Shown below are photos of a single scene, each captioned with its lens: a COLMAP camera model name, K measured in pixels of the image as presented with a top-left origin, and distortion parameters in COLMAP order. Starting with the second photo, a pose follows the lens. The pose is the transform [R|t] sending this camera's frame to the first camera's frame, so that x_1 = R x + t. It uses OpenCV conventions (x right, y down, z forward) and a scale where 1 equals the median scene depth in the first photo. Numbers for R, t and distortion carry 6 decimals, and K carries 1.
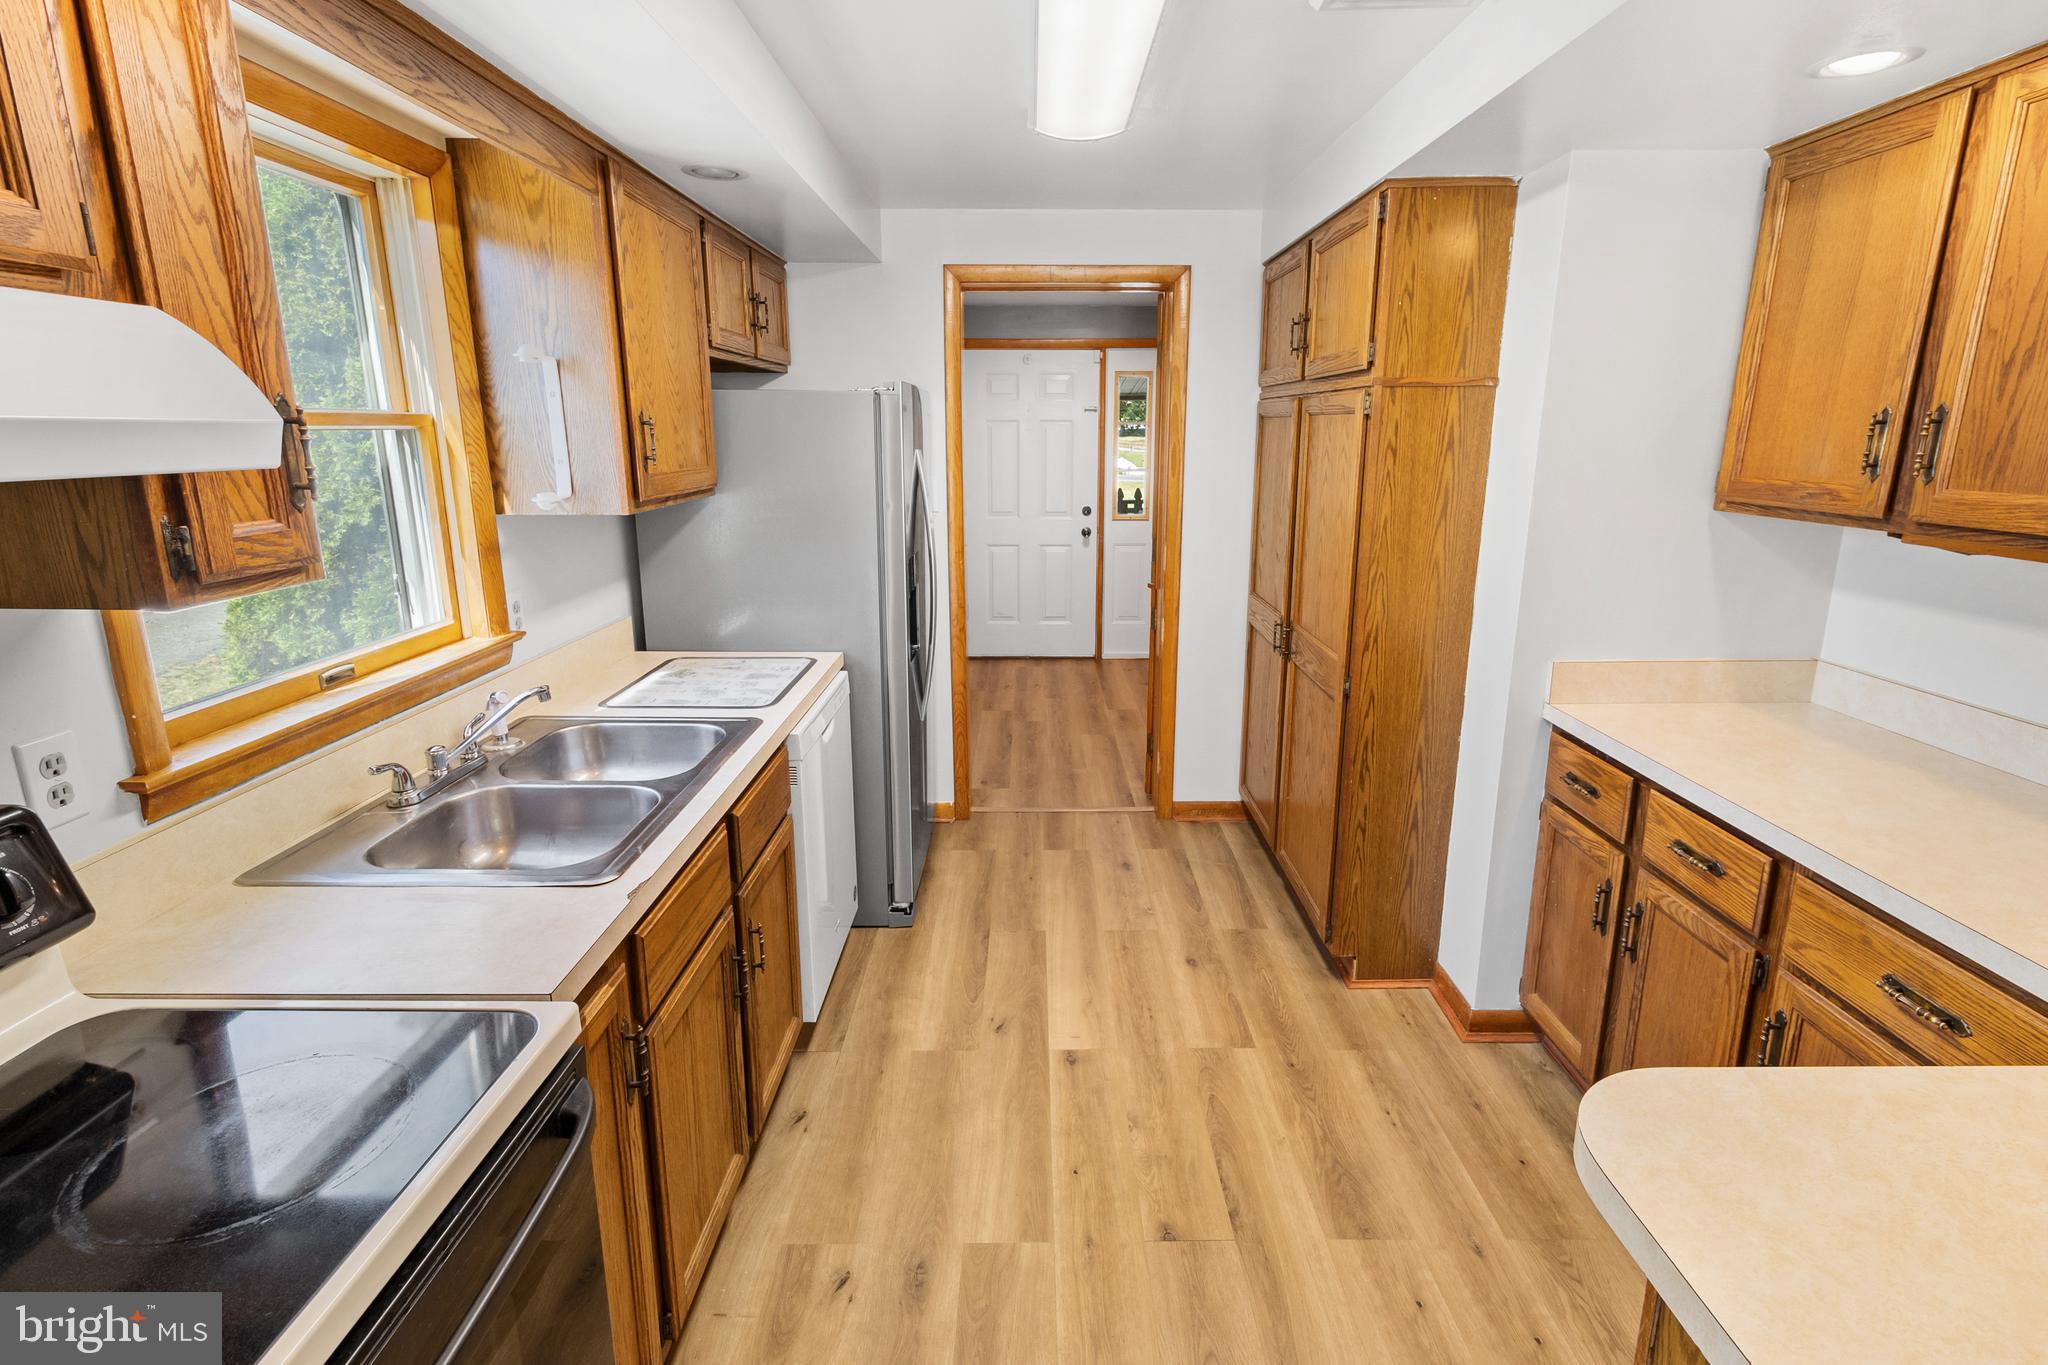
lens RADIAL K [[964.6, 0, 1030.7], [0, 964.6, 651.1], [0, 0, 1]] dist [0.004696, 0.000346]
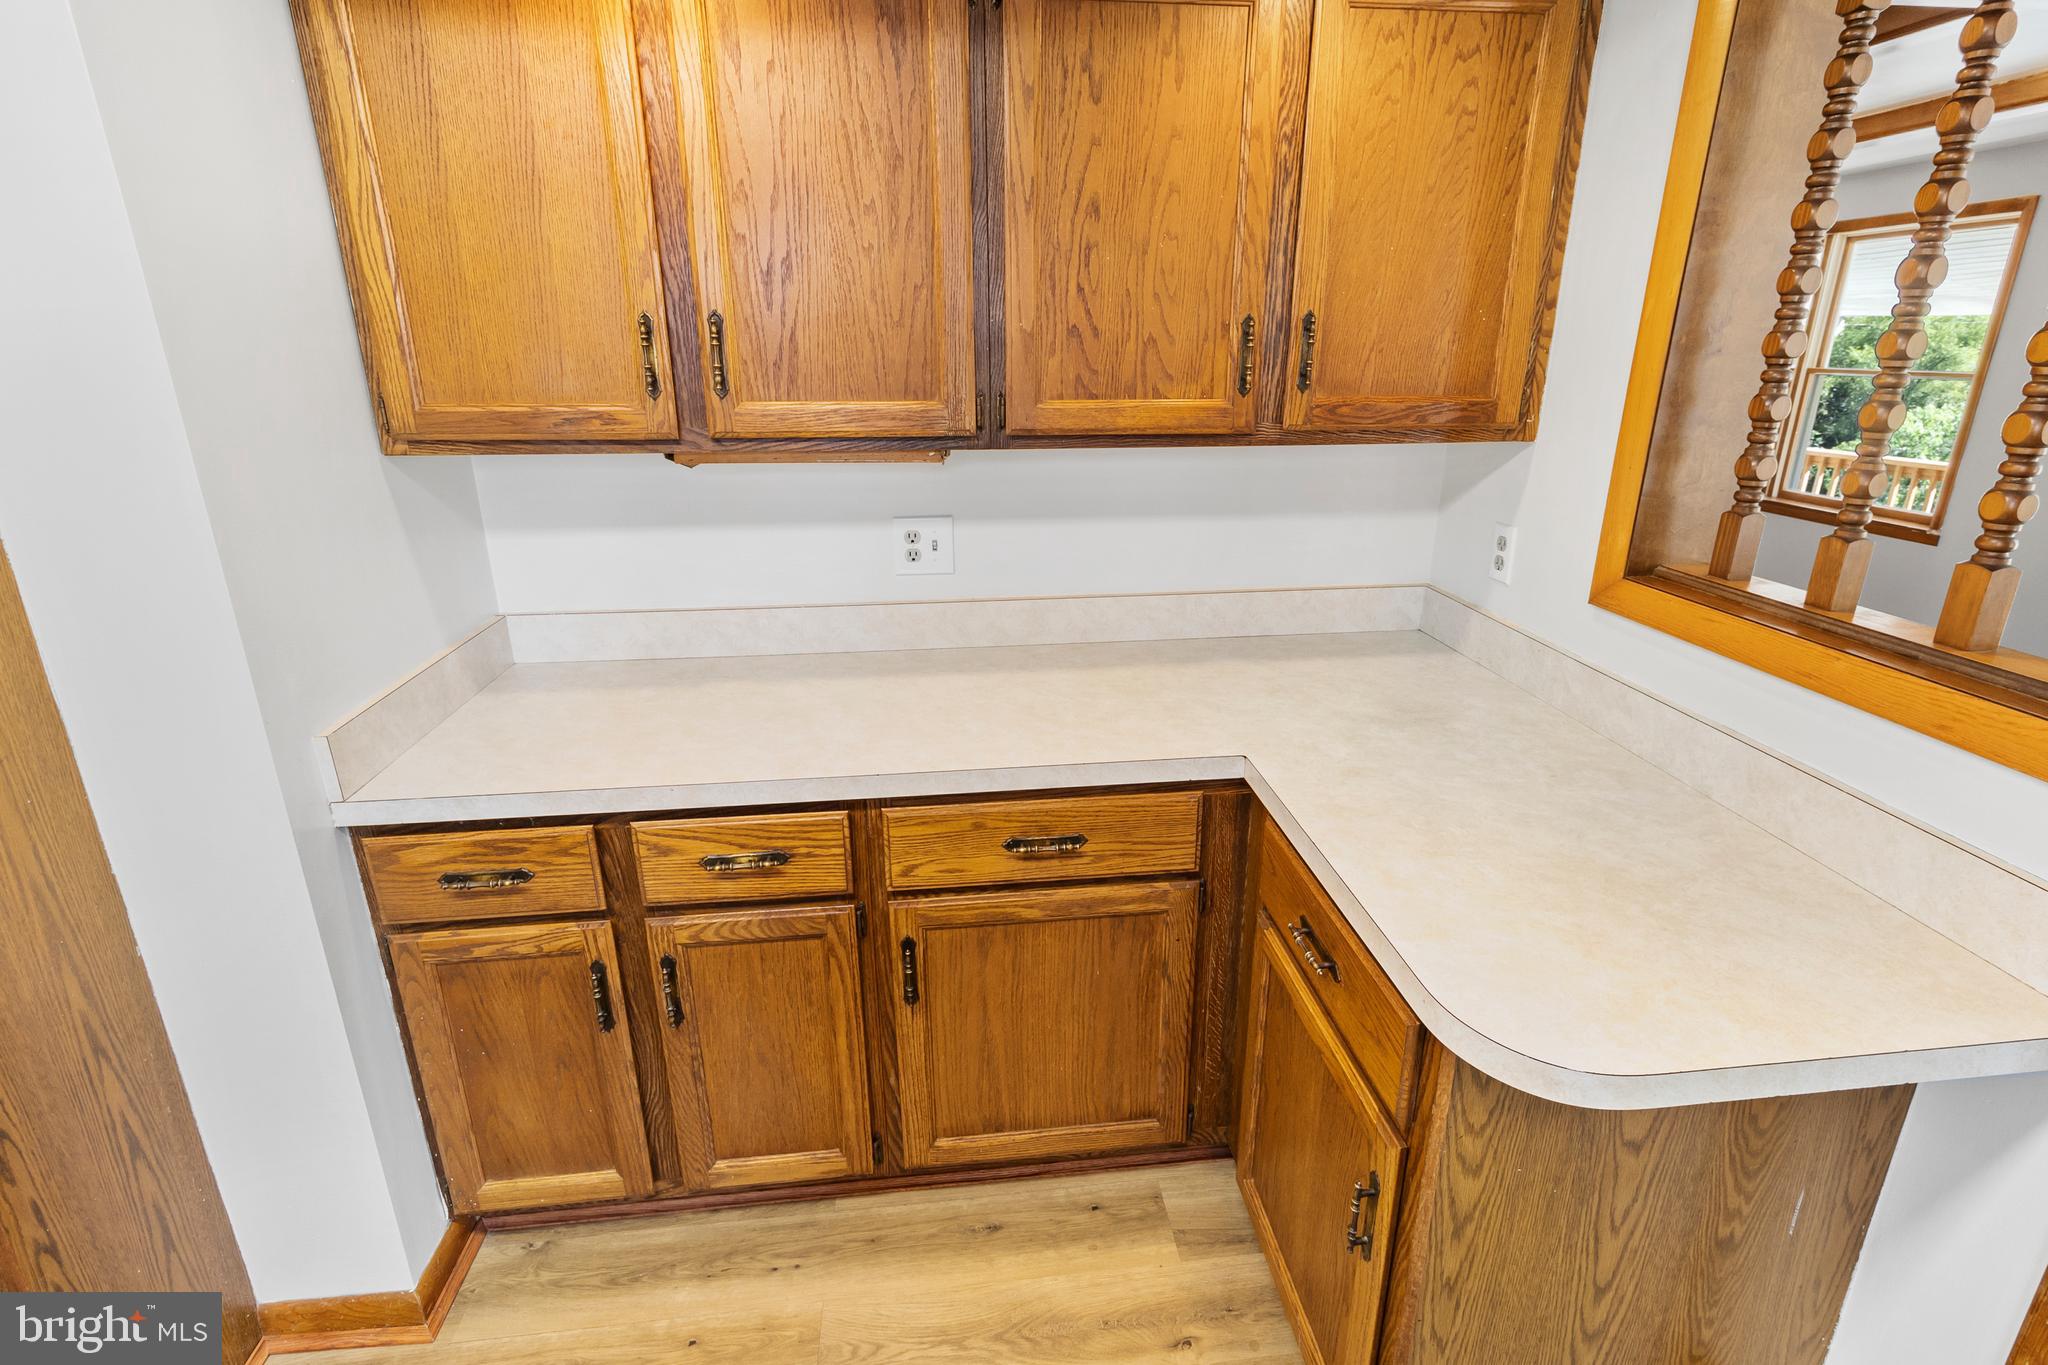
lens RADIAL K [[964.6, 0, 1030.7], [0, 964.6, 651.1], [0, 0, 1]] dist [0.004696, 0.000346]
pose [[-0.119367, -0.303404, 0.945356, -0.076836], [0.224164, 0.919342, 0.323360, -0.167966], [-0.967213, 0.250513, -0.041727, 0.744582]]
